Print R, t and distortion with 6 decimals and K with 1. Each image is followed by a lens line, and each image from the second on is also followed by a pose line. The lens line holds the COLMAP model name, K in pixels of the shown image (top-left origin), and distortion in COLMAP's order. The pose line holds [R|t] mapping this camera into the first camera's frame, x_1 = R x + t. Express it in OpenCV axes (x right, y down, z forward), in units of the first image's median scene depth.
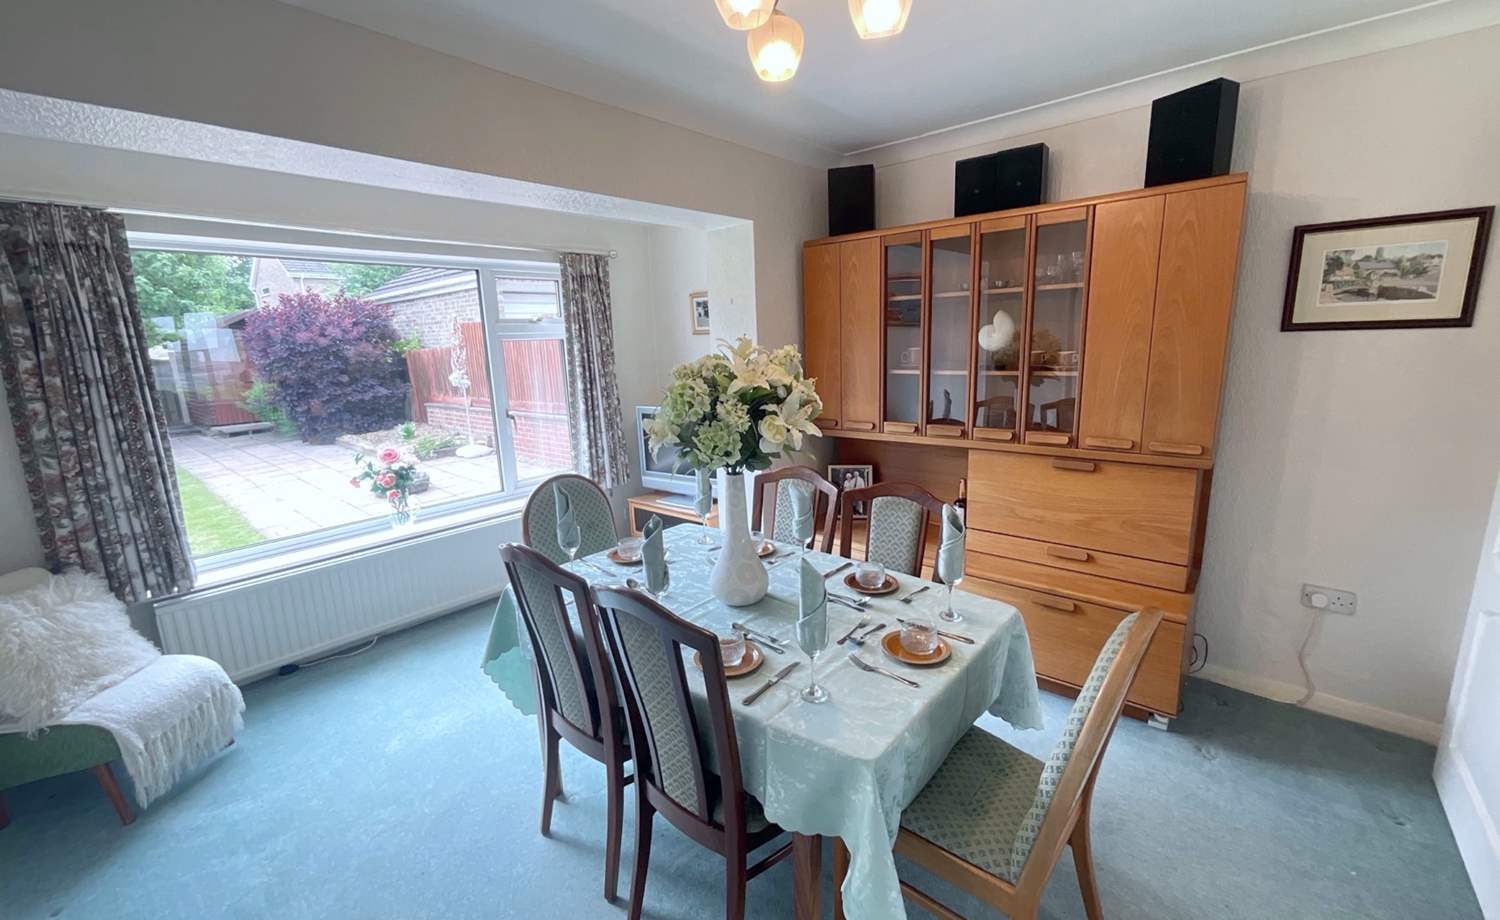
lens RADIAL K [[609.1, 0, 749.7], [0, 609.1, 455.3], [0, 0, 1]] dist [-0.002844, -0.000794]
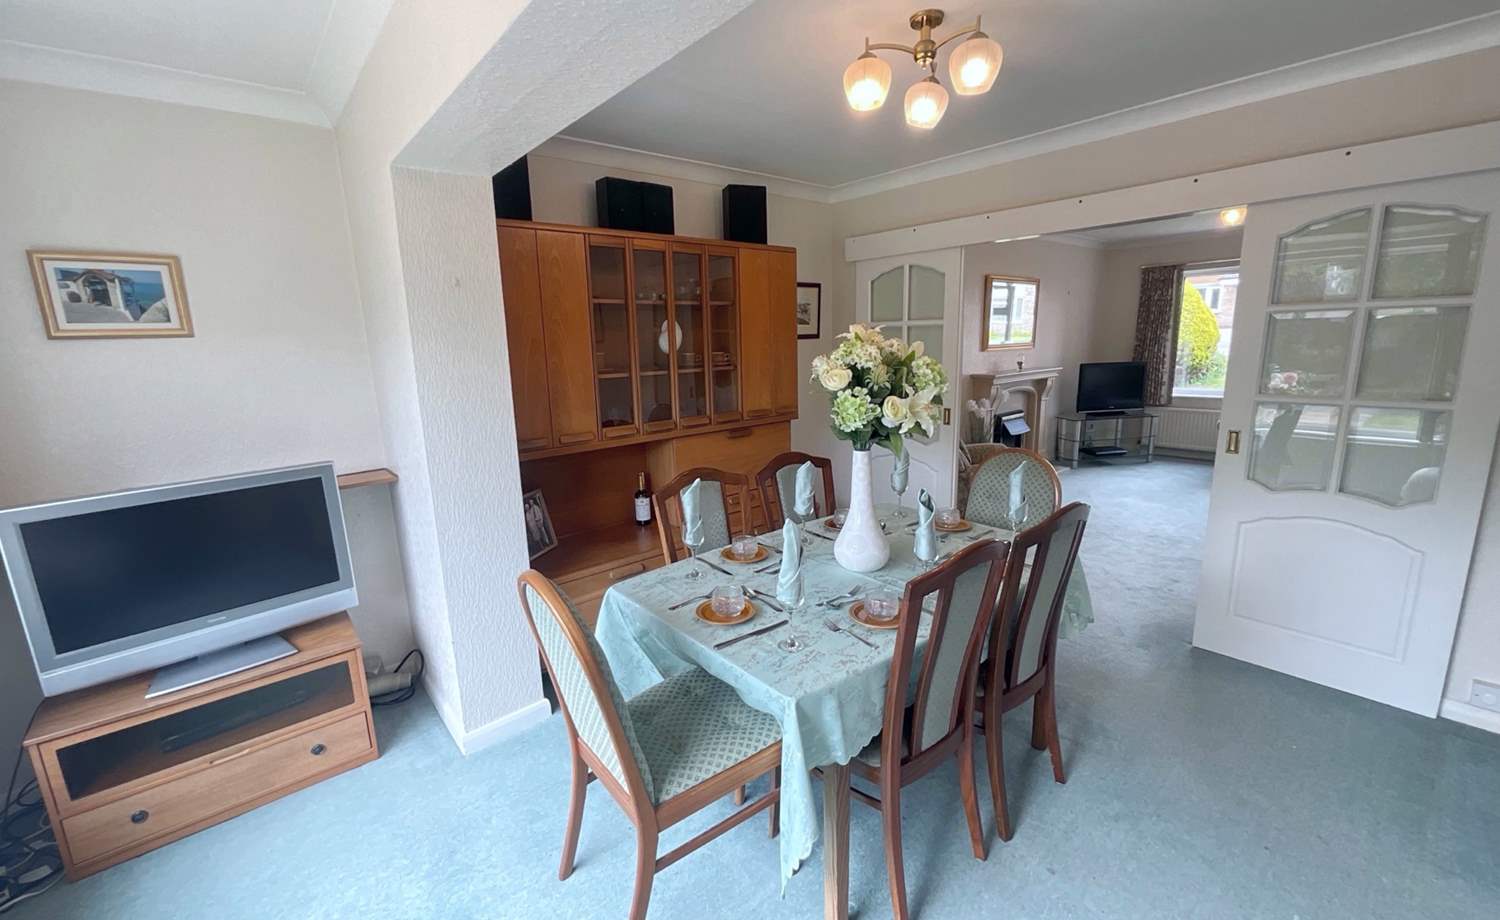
lens RADIAL K [[609.1, 0, 747.0], [0, 609.1, 453.4], [0, 0, 1]] dist [-0.002844, -0.000794]
pose [[0.153551, -0.160474, 0.975023, -0.722961], [0.205607, 0.970317, 0.127320, -0.098334], [-0.966513, 0.180921, 0.181987, 0.644363]]
